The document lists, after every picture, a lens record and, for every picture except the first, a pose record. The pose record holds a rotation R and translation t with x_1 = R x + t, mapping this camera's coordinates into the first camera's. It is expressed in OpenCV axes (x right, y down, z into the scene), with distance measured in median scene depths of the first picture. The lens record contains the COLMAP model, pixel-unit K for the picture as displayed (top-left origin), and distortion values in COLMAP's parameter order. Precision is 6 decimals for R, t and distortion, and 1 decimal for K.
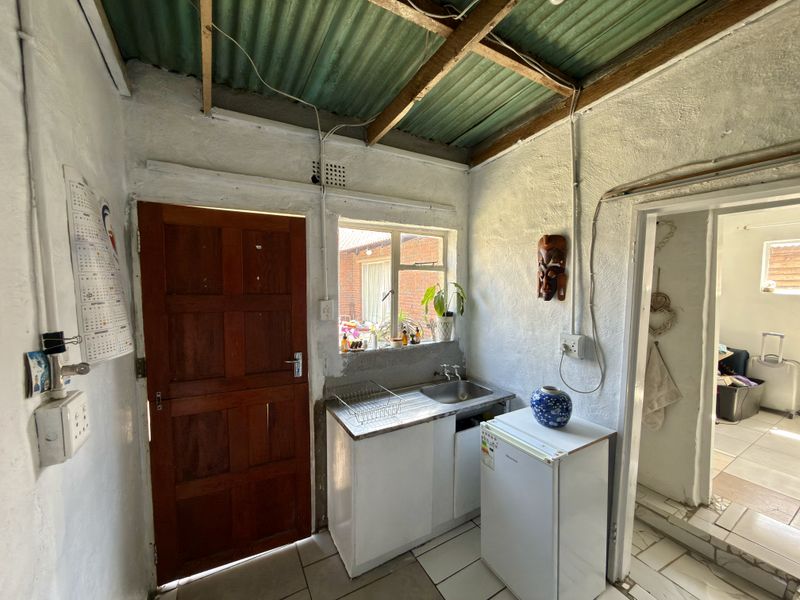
lens RADIAL K [[316.7, 0, 404.5], [0, 316.7, 305.5], [0, 0, 1]] dist [-0.003581, 0.000557]
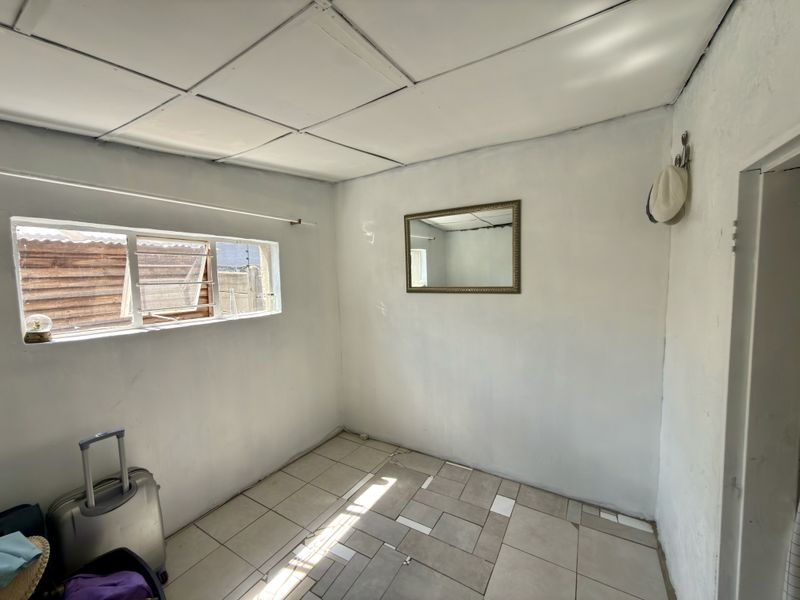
lens RADIAL K [[316.7, 0, 400.3], [0, 316.7, 298.1], [0, 0, 1]] dist [-0.003581, 0.000557]
pose [[-0.491141, -0.054114, 0.869397, 1.469404], [0.083744, 0.990512, 0.108962, -0.270907], [-0.867045, 0.126322, -0.481950, 2.029023]]
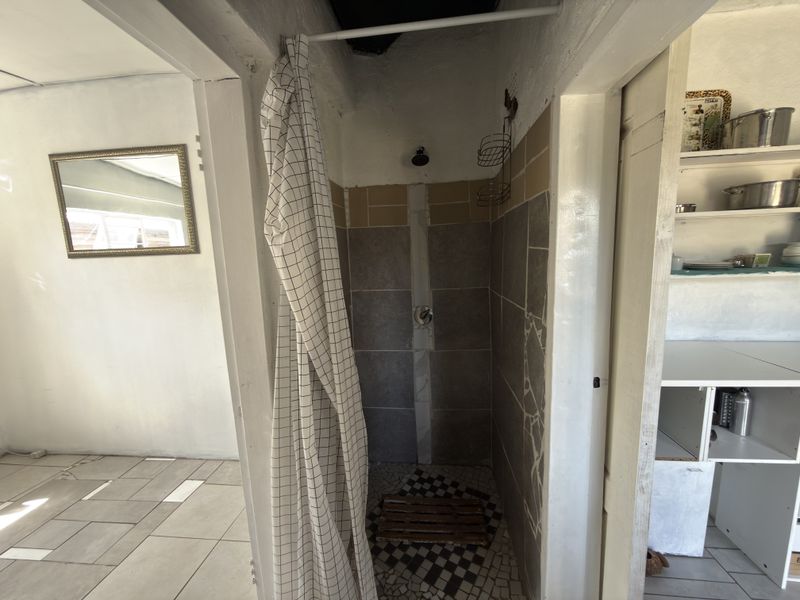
lens RADIAL K [[316.7, 0, 399.9], [0, 316.7, 298.1], [0, 0, 1]] dist [-0.003581, 0.000557]
pose [[-0.815197, -0.049464, 0.577067, 0.925519], [0.070779, 0.980371, 0.184020, -0.038453], [-0.574842, 0.190857, -0.795695, 1.280628]]
